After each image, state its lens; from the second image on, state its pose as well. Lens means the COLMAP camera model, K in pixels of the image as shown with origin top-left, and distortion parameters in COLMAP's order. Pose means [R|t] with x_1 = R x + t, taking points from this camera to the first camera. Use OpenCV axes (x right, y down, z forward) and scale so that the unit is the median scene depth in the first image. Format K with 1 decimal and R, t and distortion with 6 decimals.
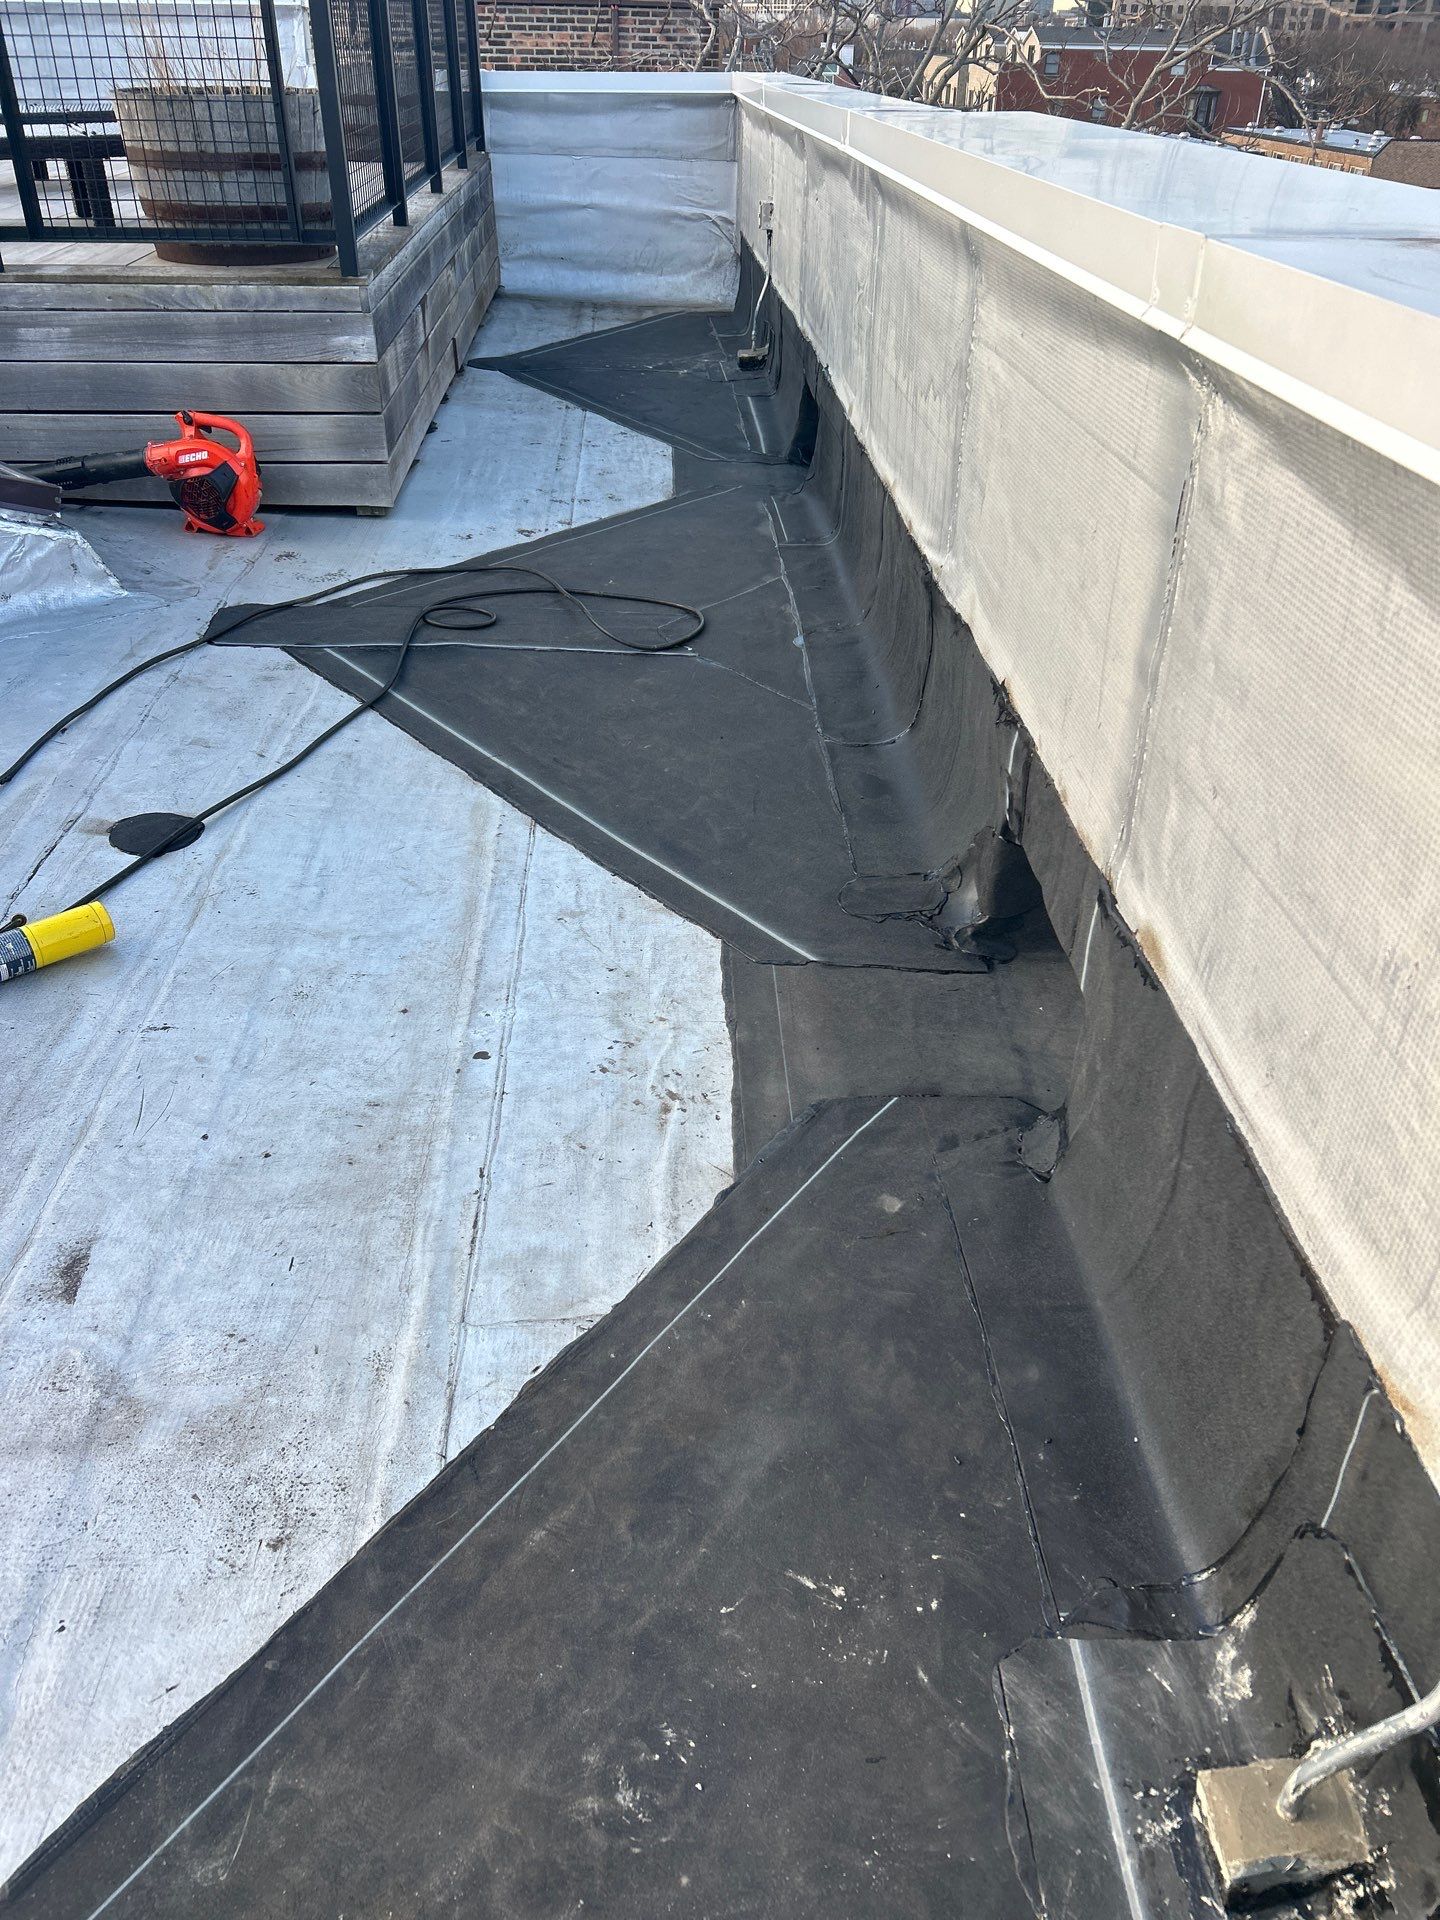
lens RADIAL K [[1432.6, 0, 720.0], [0, 1432.6, 960.0], [0, 0, 1]] dist [0.005337, 0.002628]
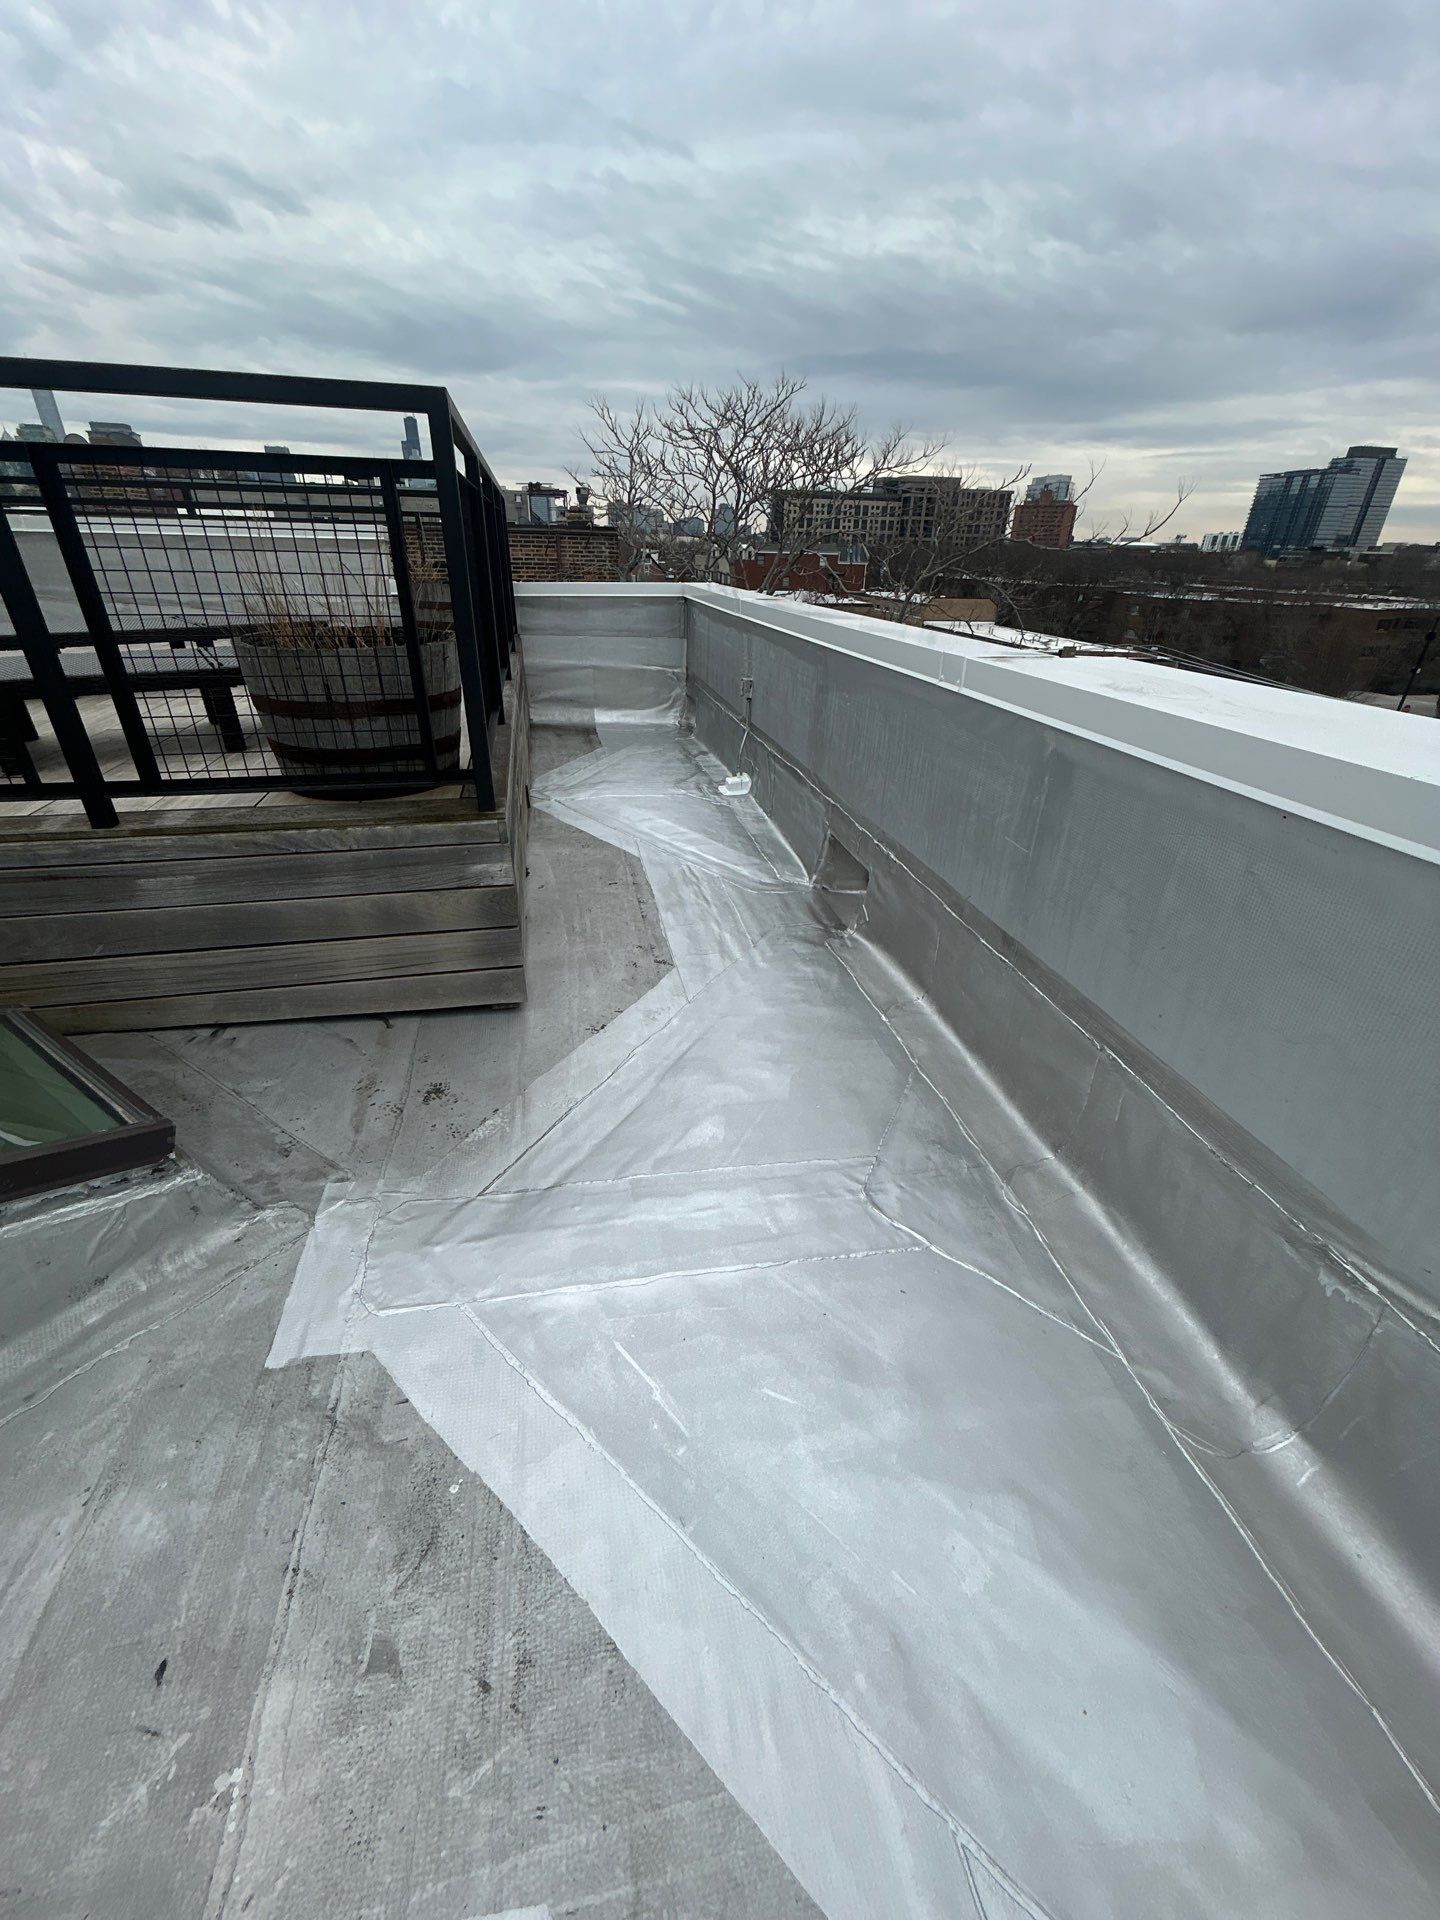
lens RADIAL K [[781.2, 0, 720.0], [0, 781.2, 960.0], [0, 0, 1]] dist [-0.000697, -0.000052]
pose [[0.989449, -0.065942, 0.129006, -0.082204], [0.076530, 0.993939, -0.078915, -0.149821], [-0.123020, 0.087955, 0.988499, 0.209060]]
